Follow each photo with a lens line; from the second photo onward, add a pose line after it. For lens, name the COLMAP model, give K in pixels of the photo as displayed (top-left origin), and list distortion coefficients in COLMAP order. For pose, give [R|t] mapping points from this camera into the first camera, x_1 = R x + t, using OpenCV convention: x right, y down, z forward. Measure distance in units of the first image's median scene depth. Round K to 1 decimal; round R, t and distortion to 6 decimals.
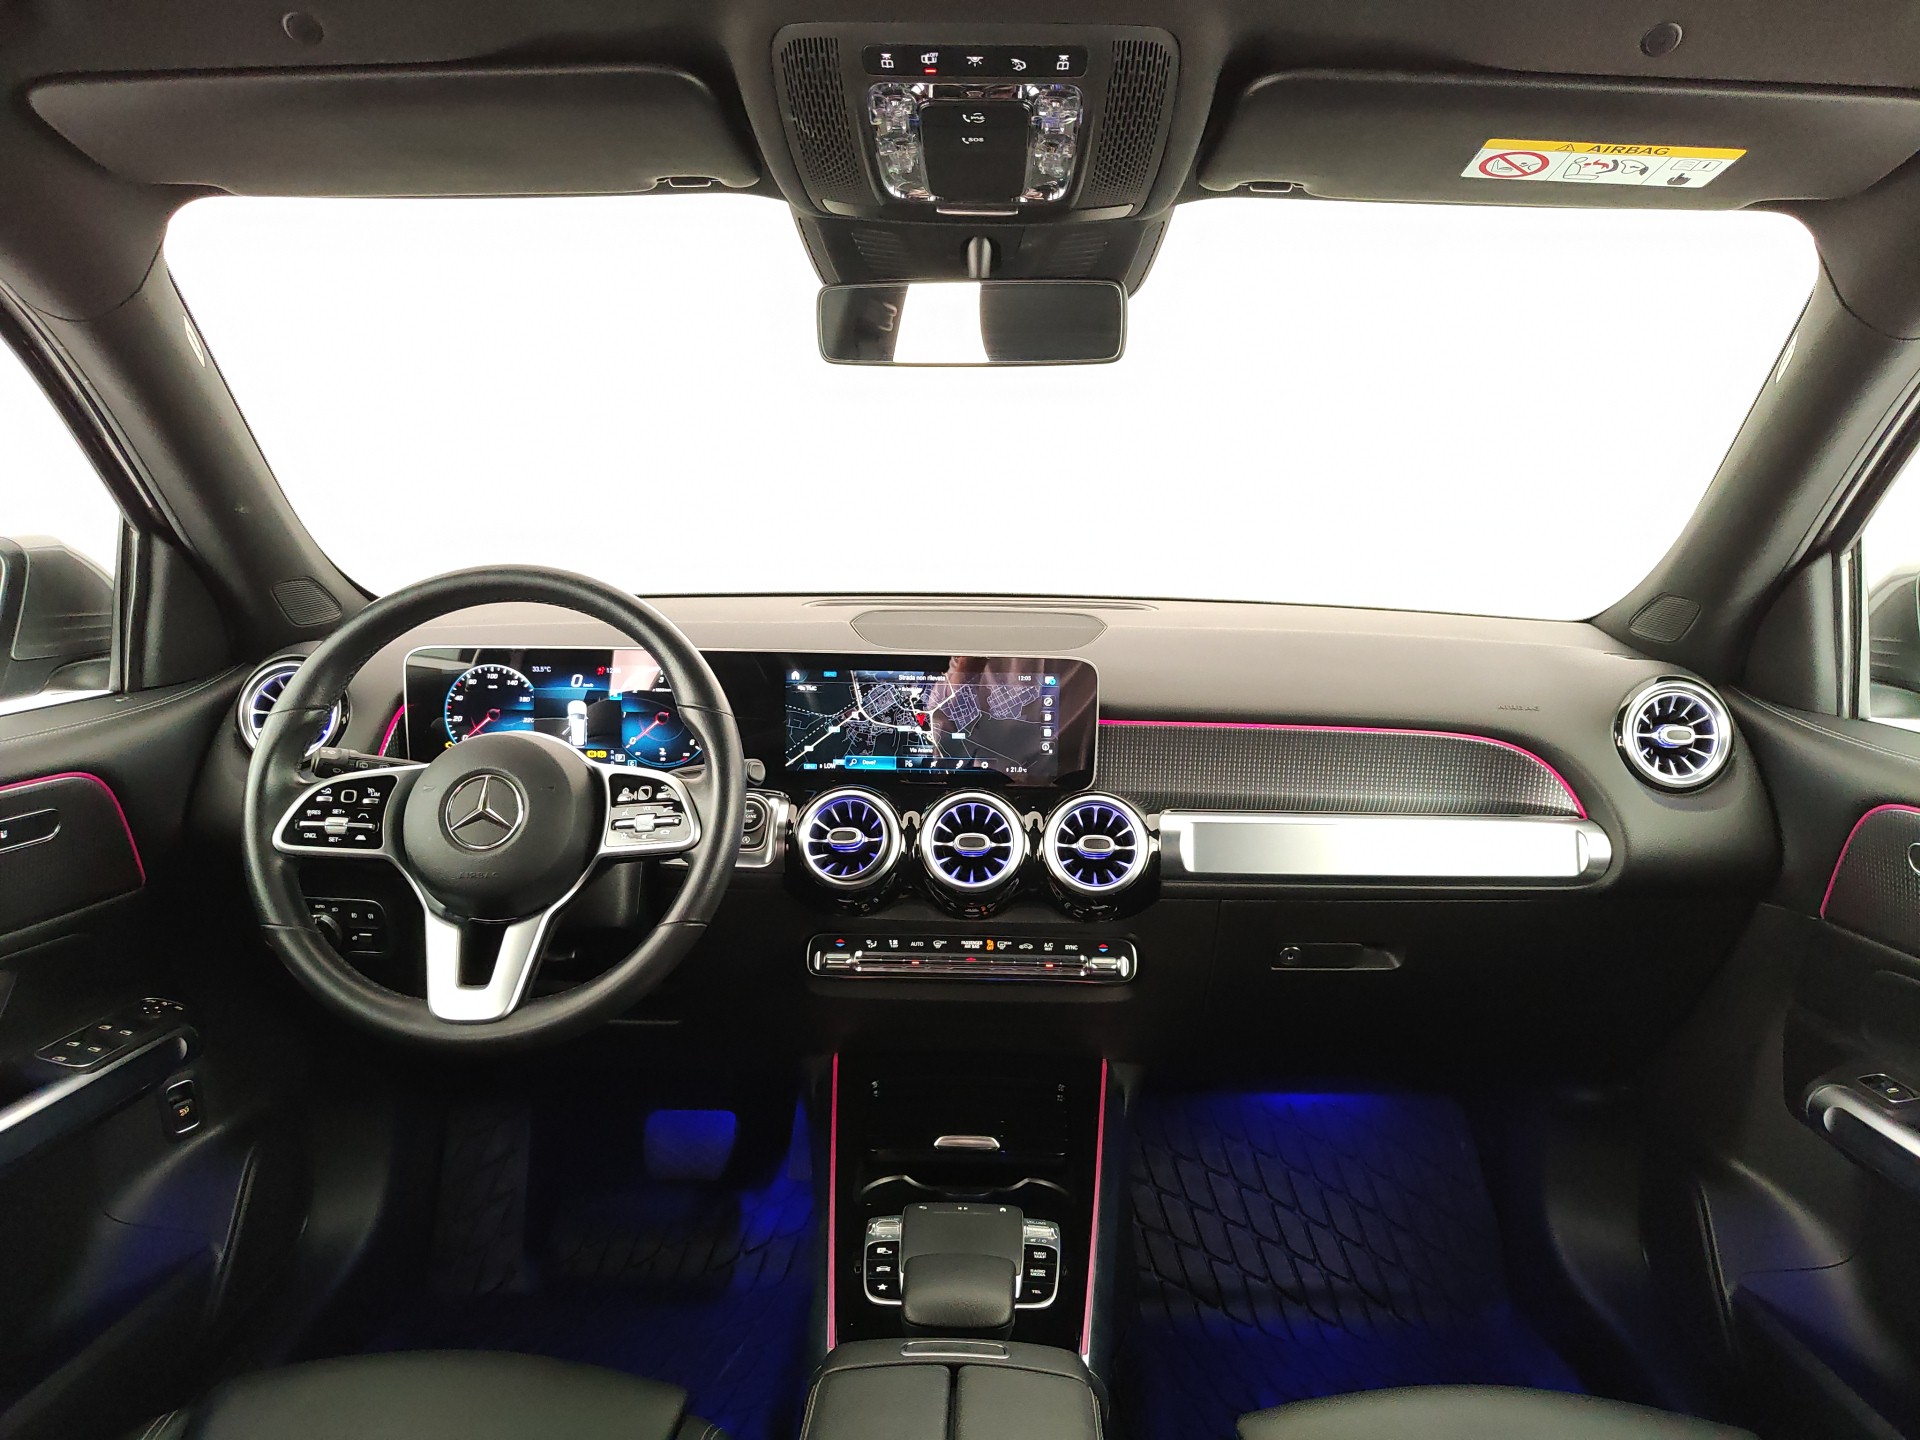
lens RADIAL K [[1362.7, 0, 972.0], [0, 1362.7, 736.6], [0, 0, 1]] dist [0.004012, -0.018274]
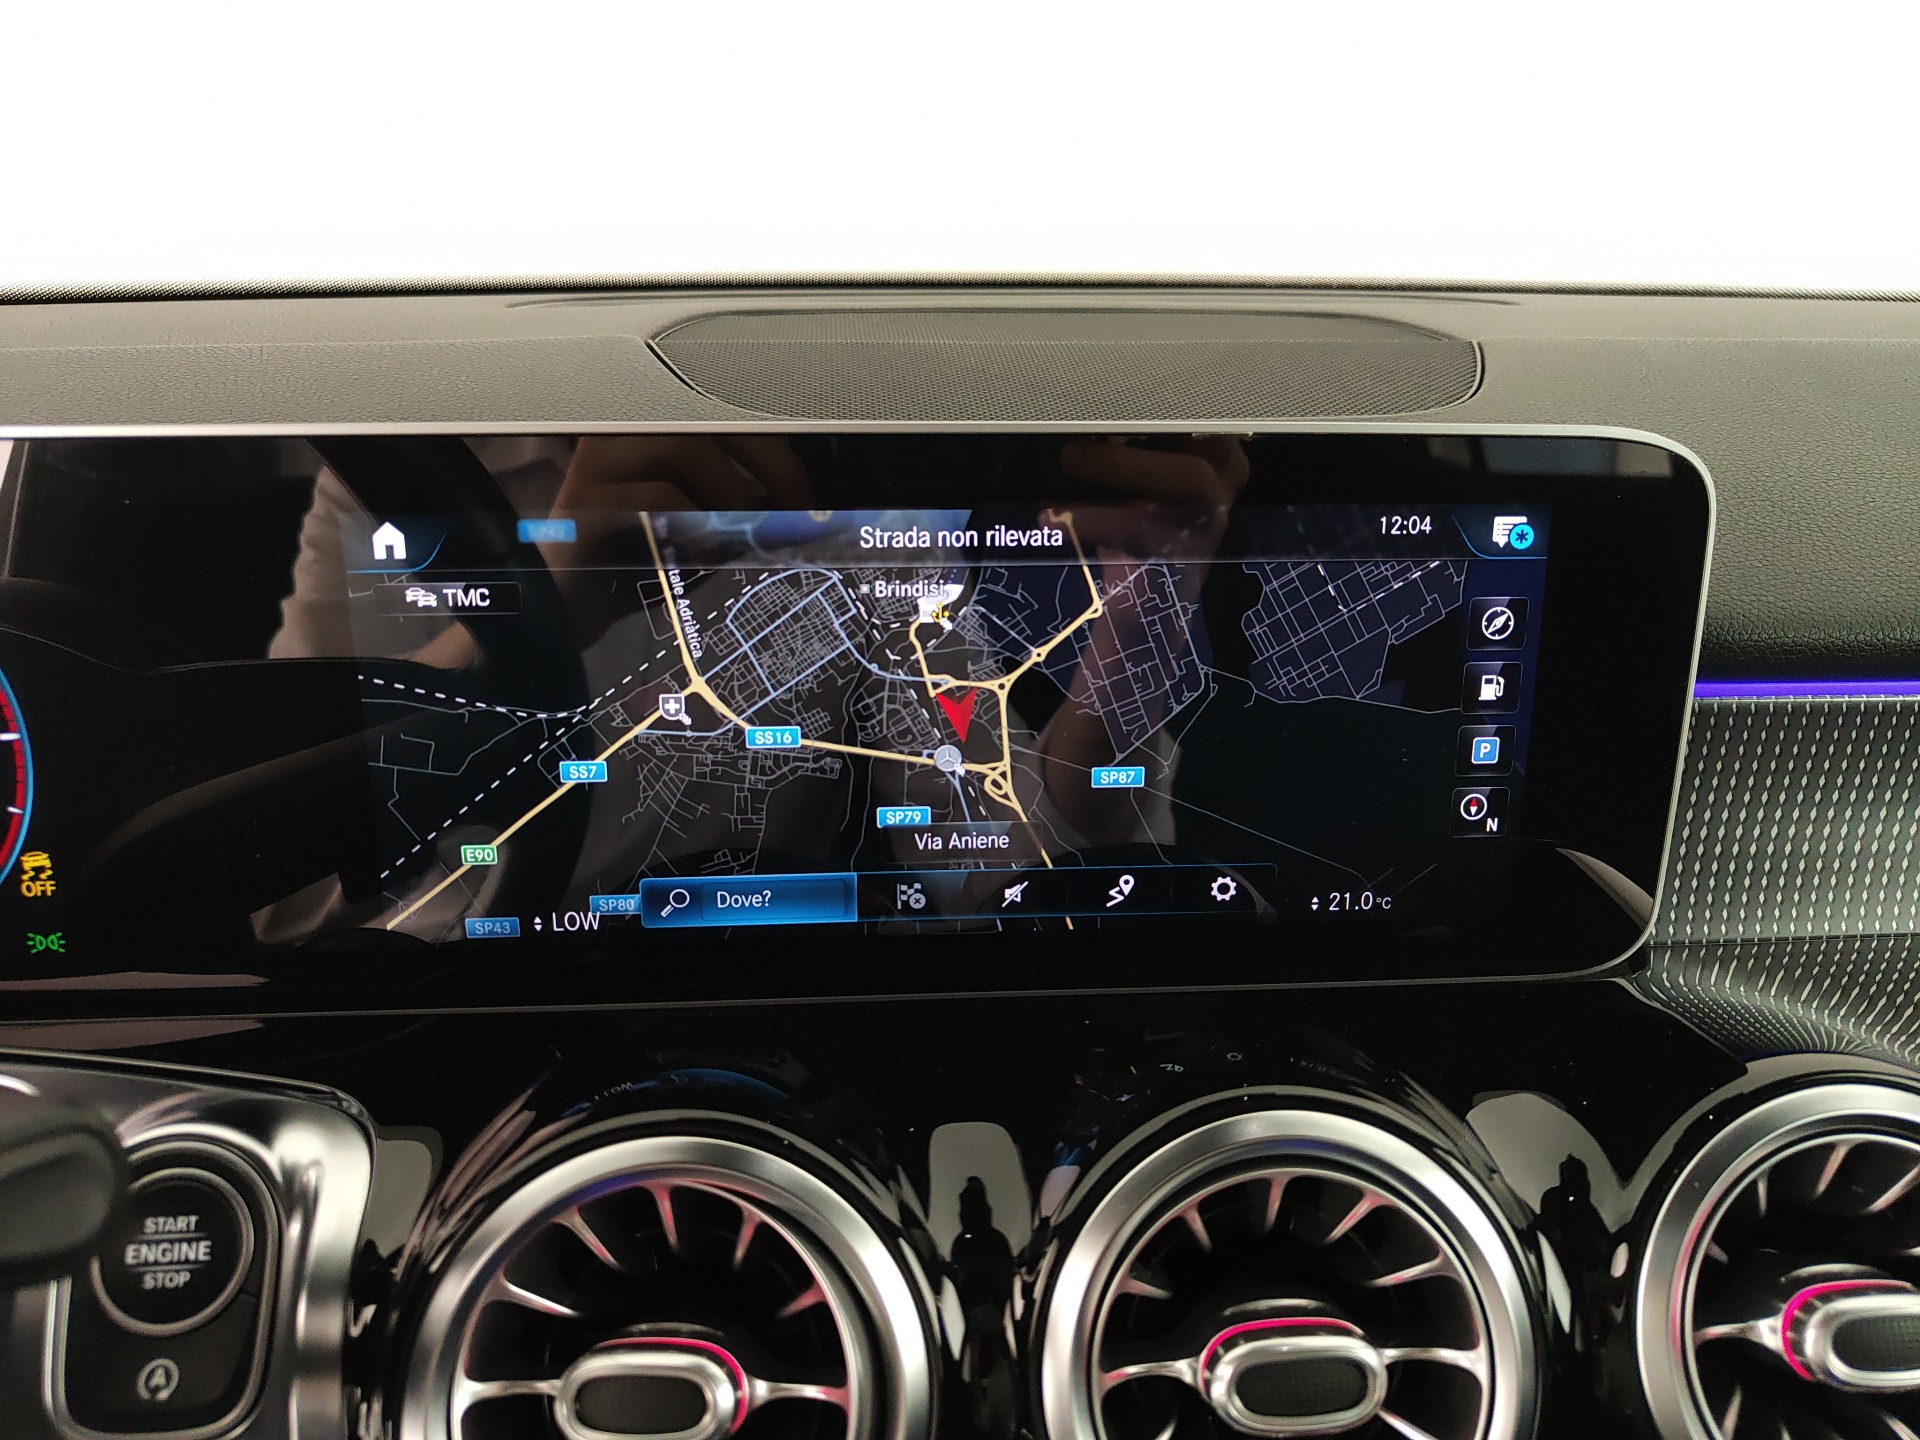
lens RADIAL K [[1362.7, 0, 943.3], [0, 1362.7, 728.5], [0, 0, 1]] dist [0.004012, -0.018274]
pose [[0.995128, -0.041295, 0.089523, -0.062595], [0.029277, 0.990868, 0.131617, -0.042256], [-0.094141, -0.128354, 0.987250, 0.786290]]
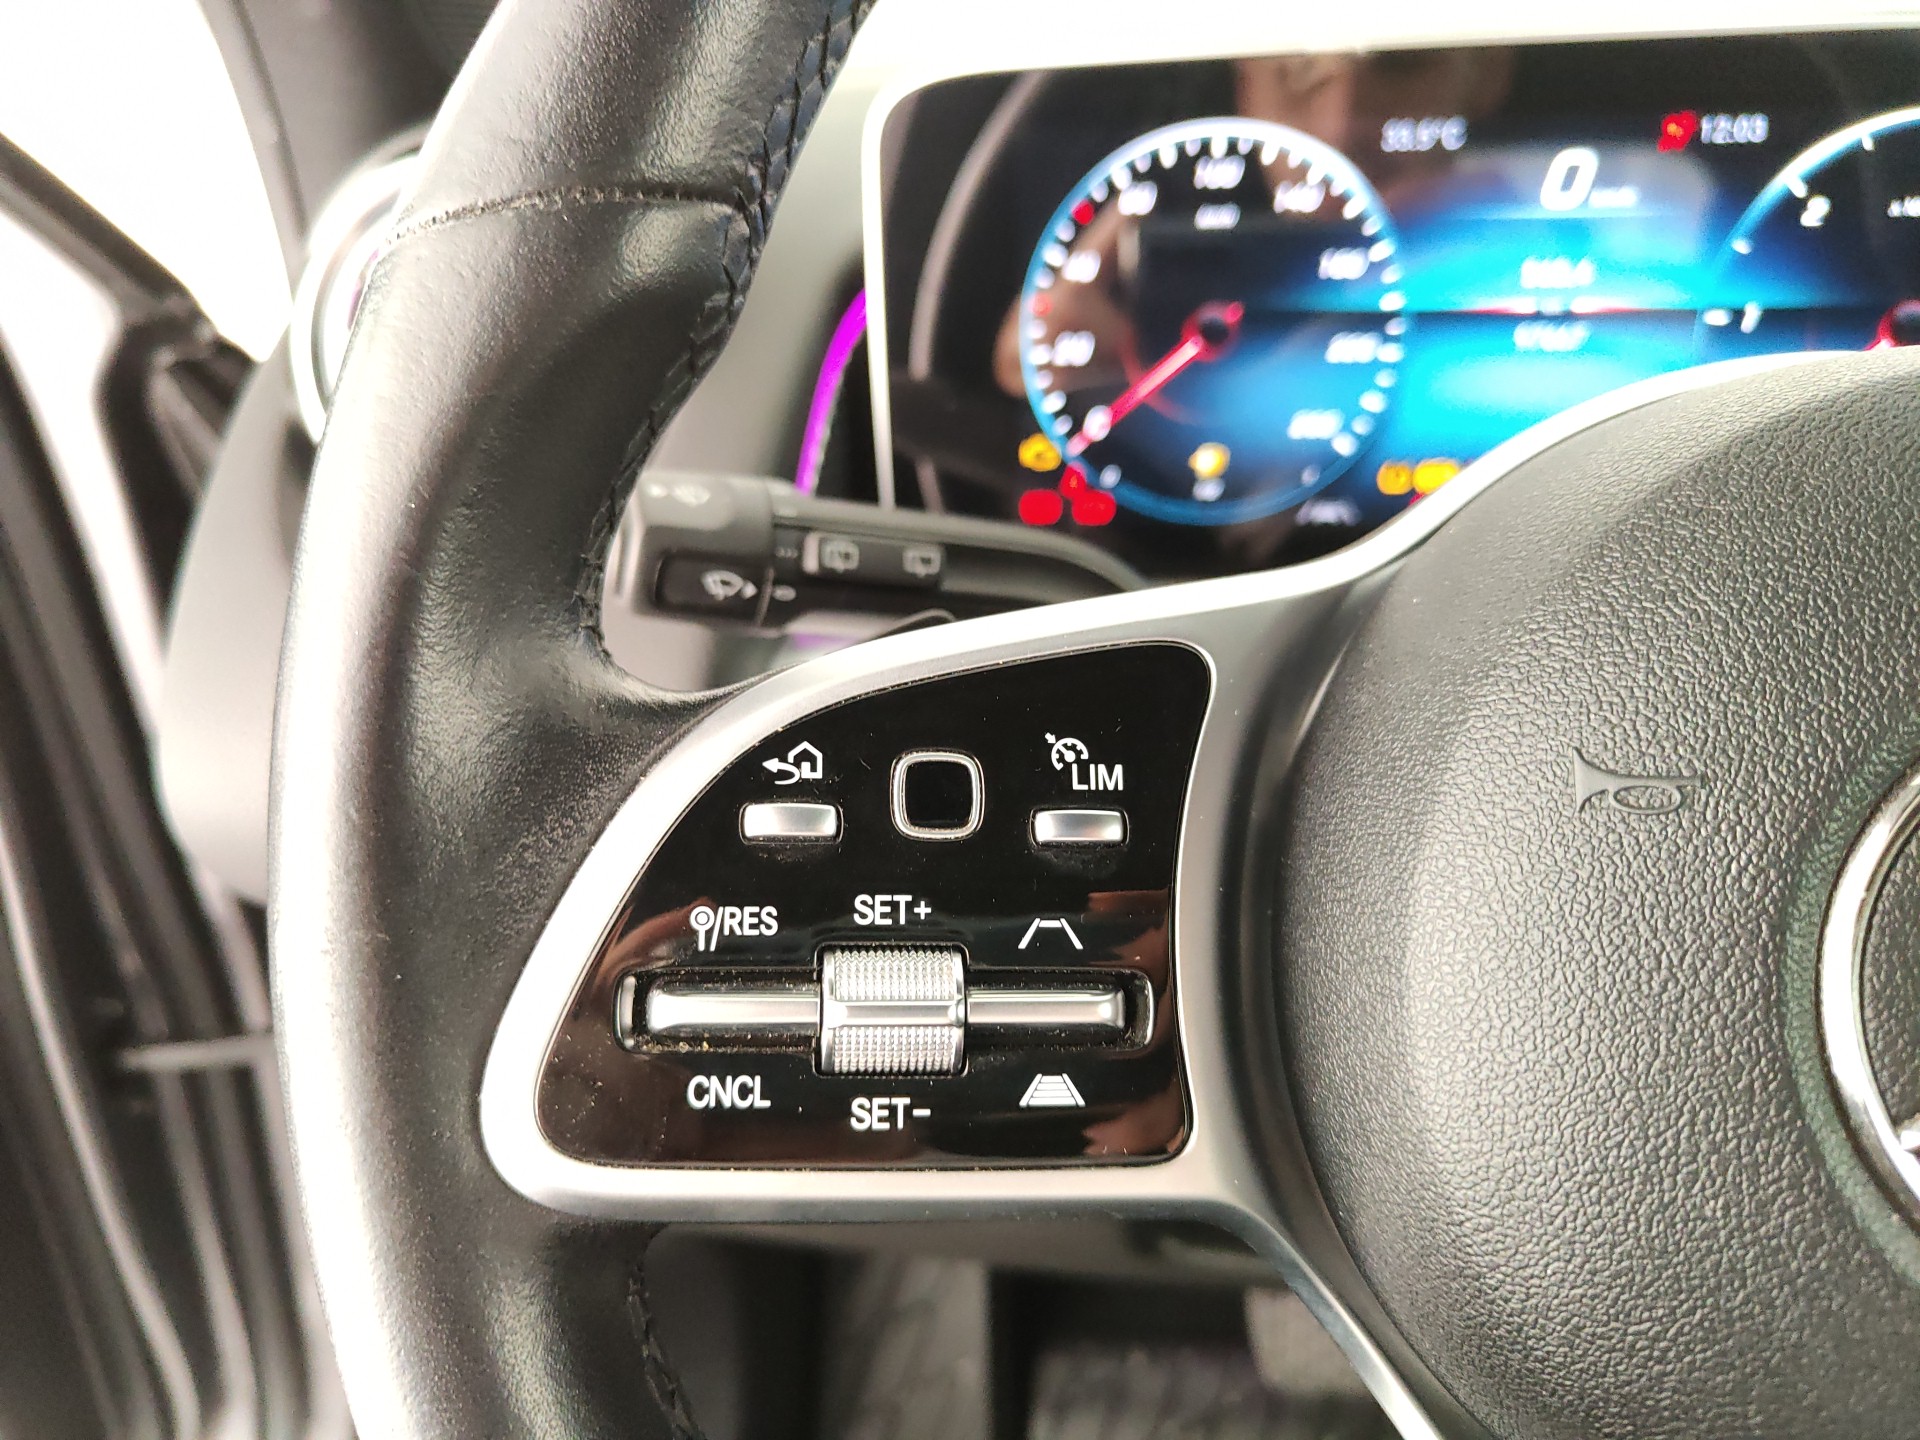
lens RADIAL K [[1362.7, 0, 943.8], [0, 1362.7, 736.7], [0, 0, 1]] dist [0.004012, -0.018274]
pose [[0.992751, 0.006788, -0.120001, -0.382369], [0.018072, 0.978625, 0.204857, 0.005635], [0.118827, -0.205541, 0.971408, 0.746121]]
